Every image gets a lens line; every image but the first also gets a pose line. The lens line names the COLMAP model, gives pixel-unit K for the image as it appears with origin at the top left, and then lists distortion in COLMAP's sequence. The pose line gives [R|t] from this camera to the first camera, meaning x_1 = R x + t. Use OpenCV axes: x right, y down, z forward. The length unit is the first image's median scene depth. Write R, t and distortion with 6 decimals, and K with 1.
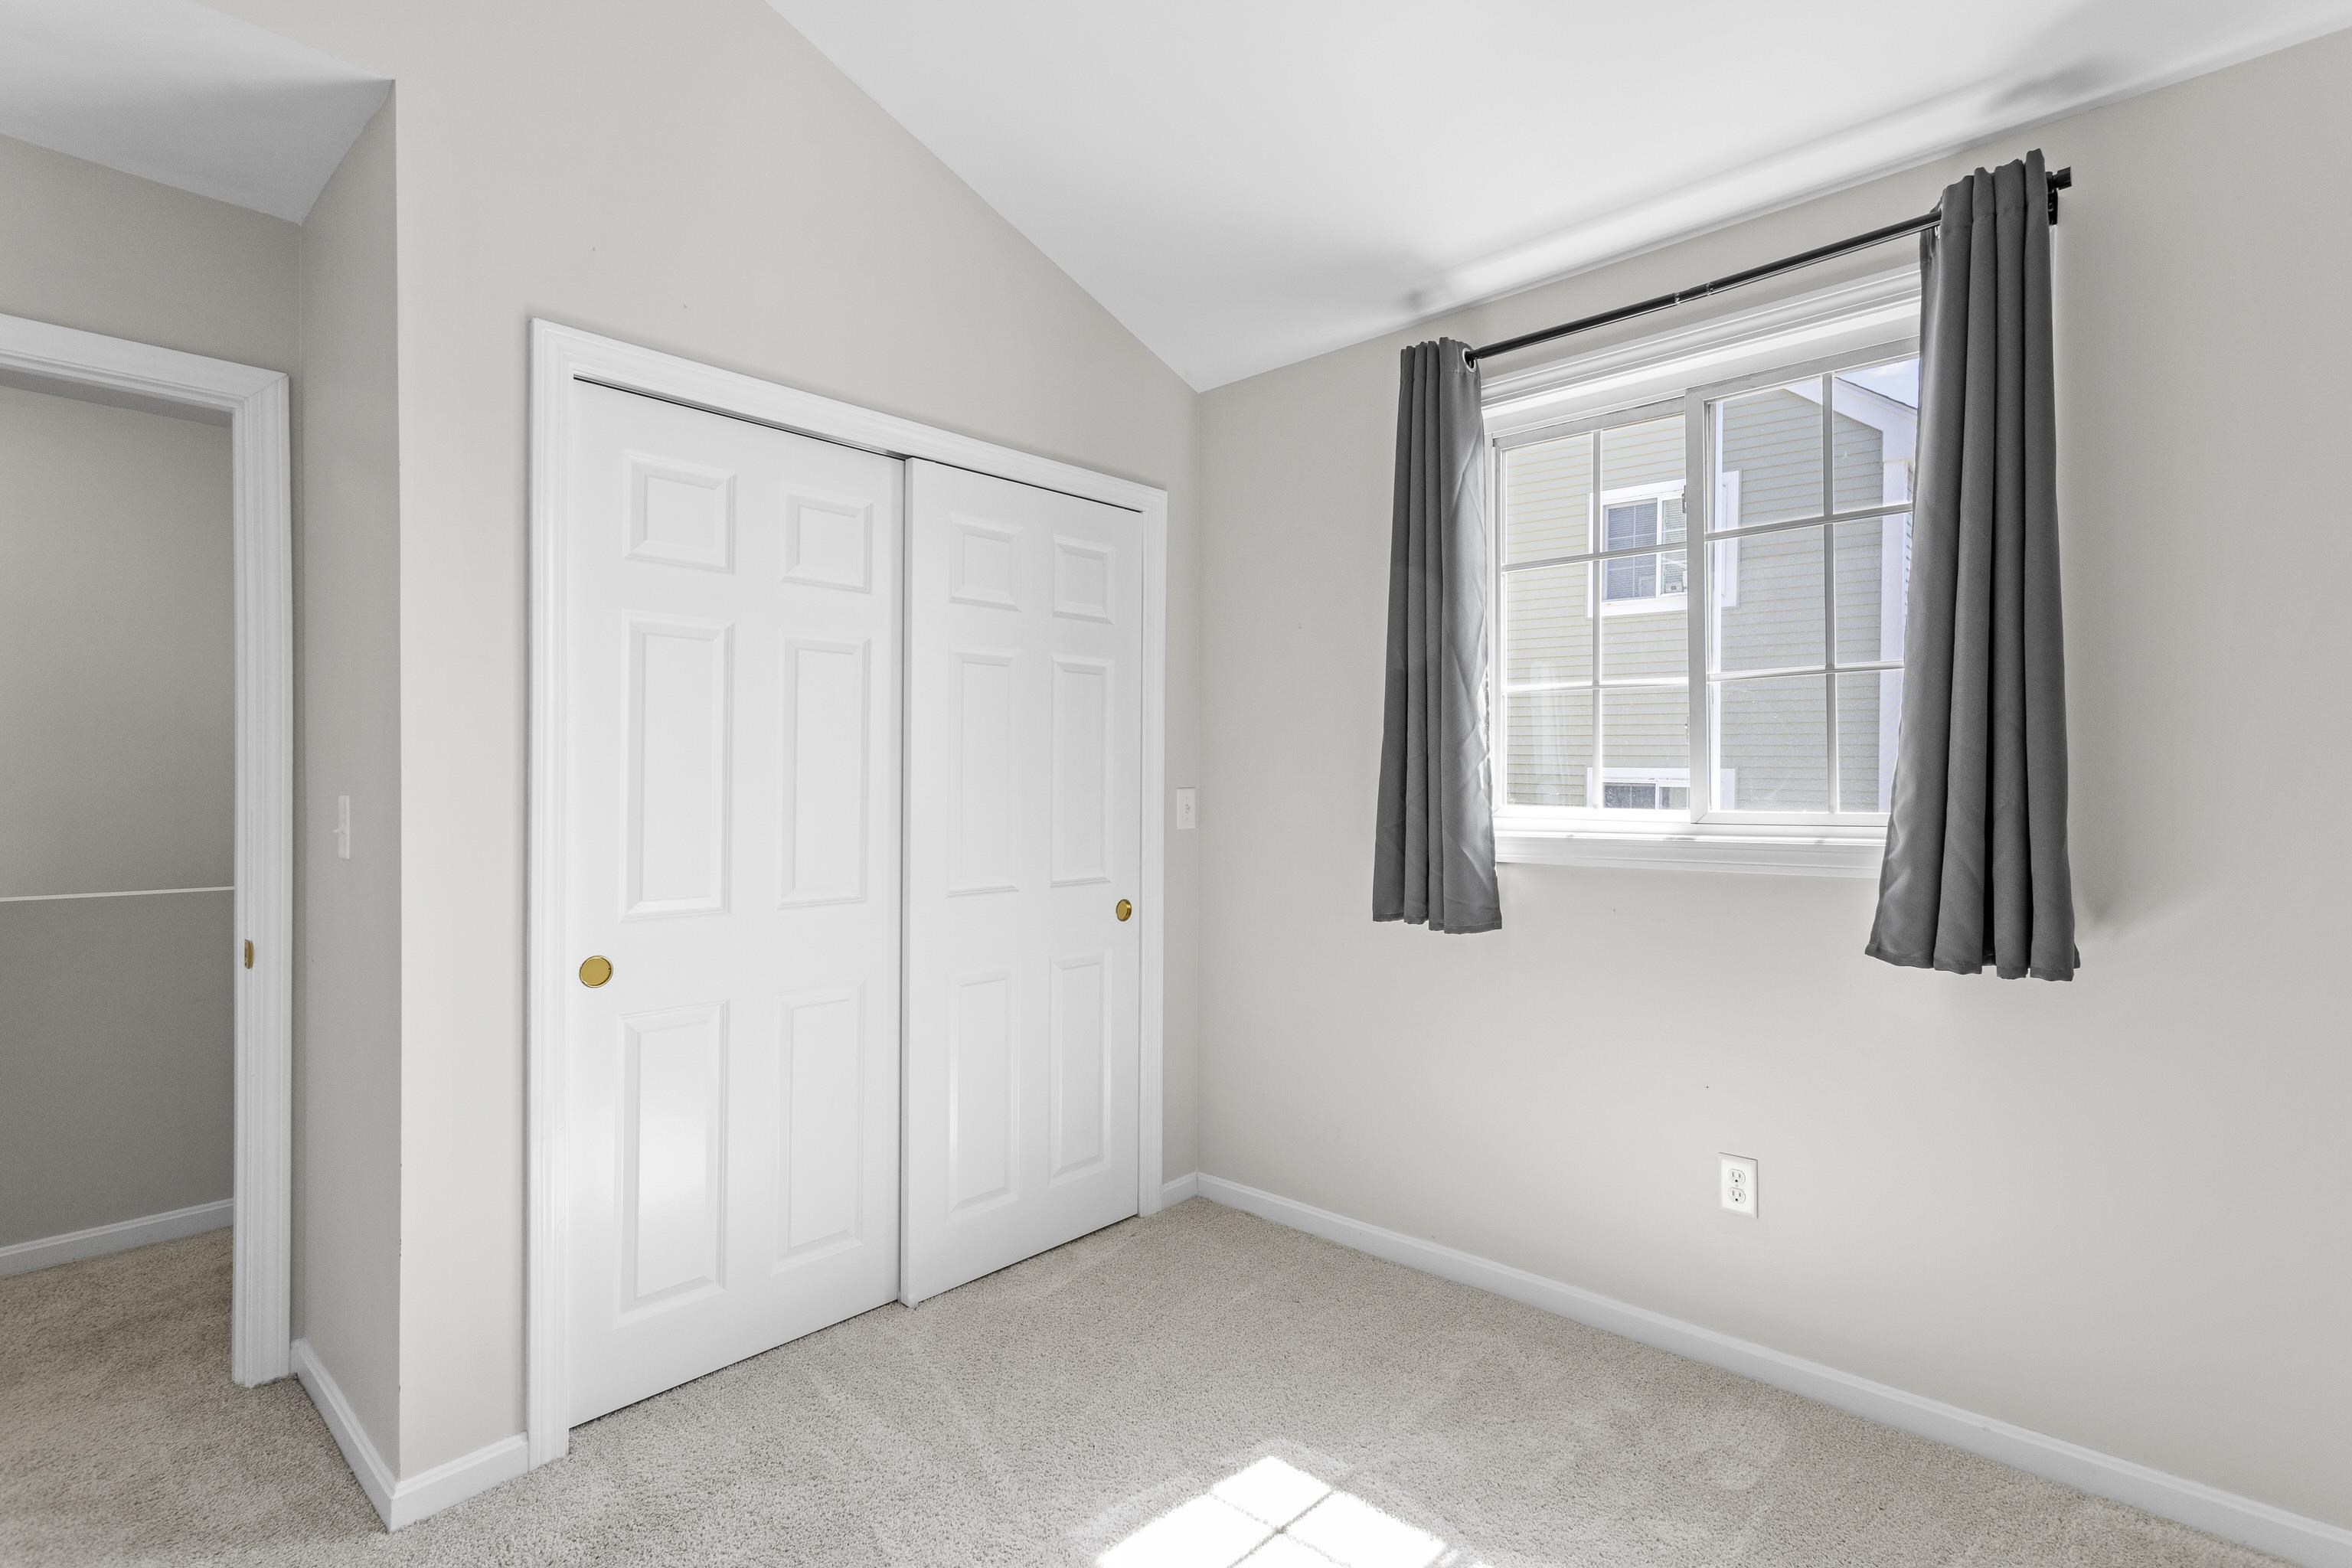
lens RADIAL K [[1121.0, 0, 1186.2], [0, 1121.0, 778.8], [0, 0, 1]] dist [0.009545, 0.001180]
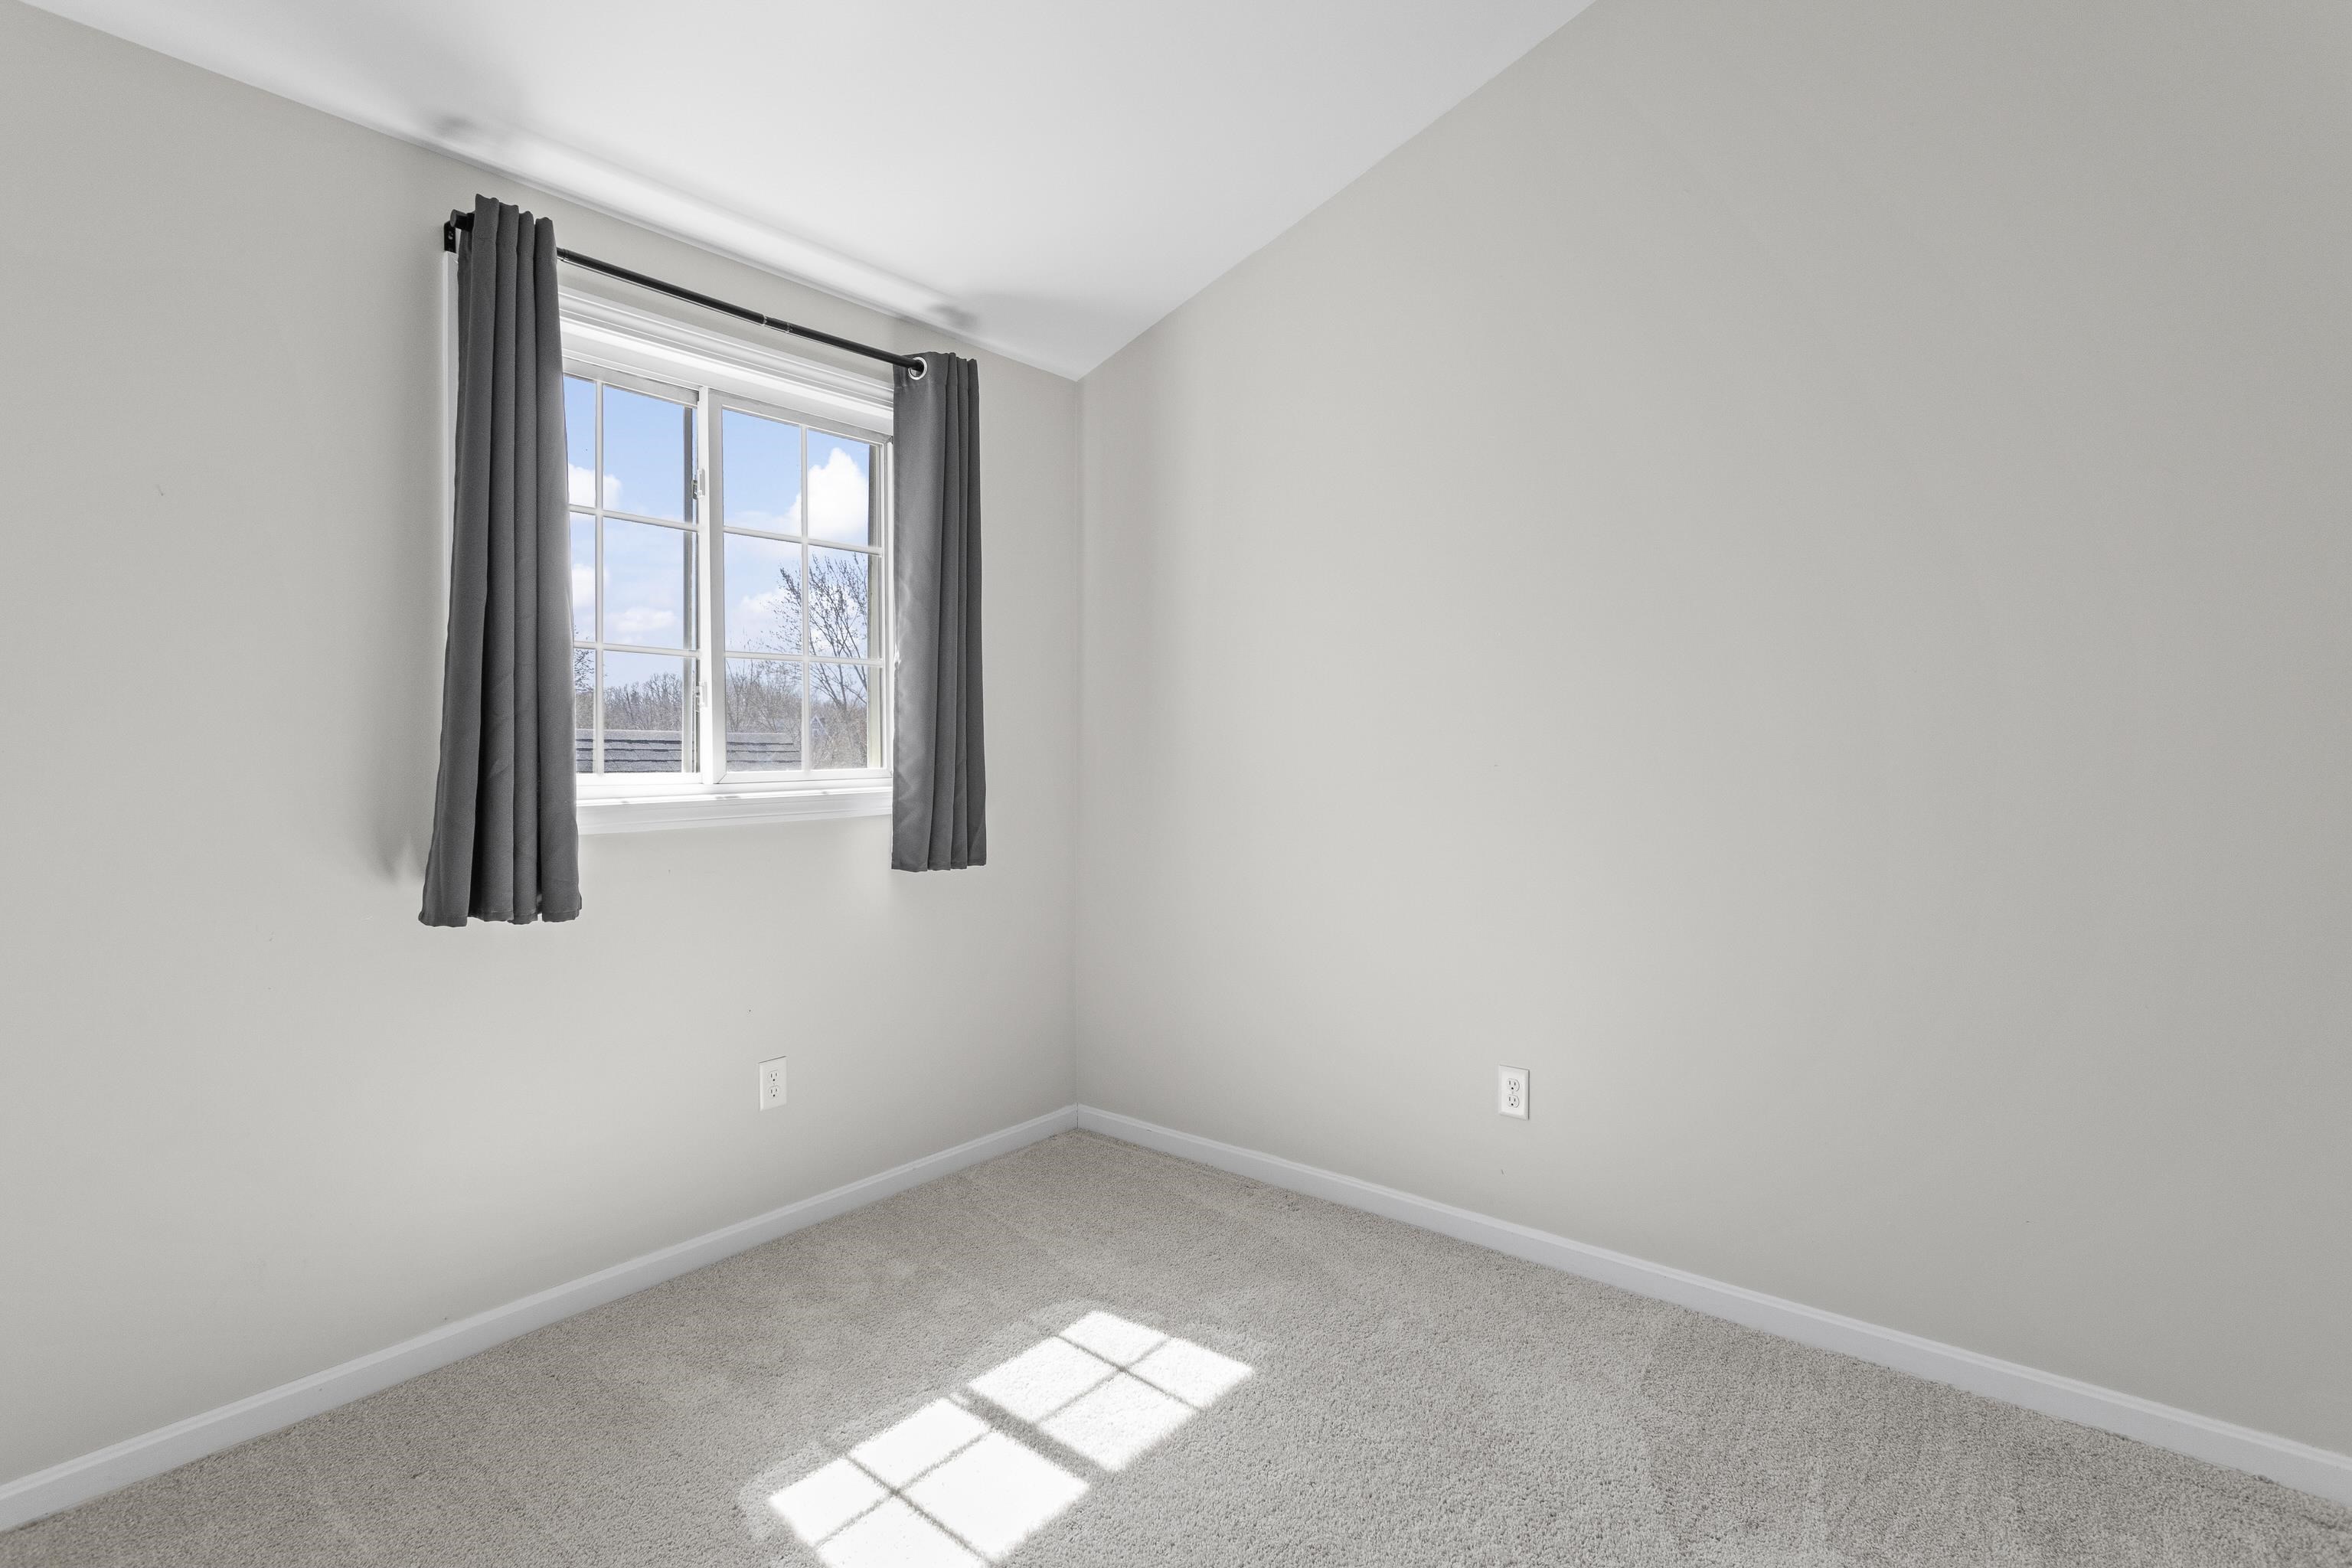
lens RADIAL K [[1121.0, 0, 1186.2], [0, 1121.0, 778.8], [0, 0, 1]] dist [0.009545, 0.001180]
pose [[-0.057364, -0.024467, 0.998053, -0.864240], [0.001484, 0.999696, 0.024593, 0.009919], [-0.998352, 0.002892, -0.057311, 0.755835]]
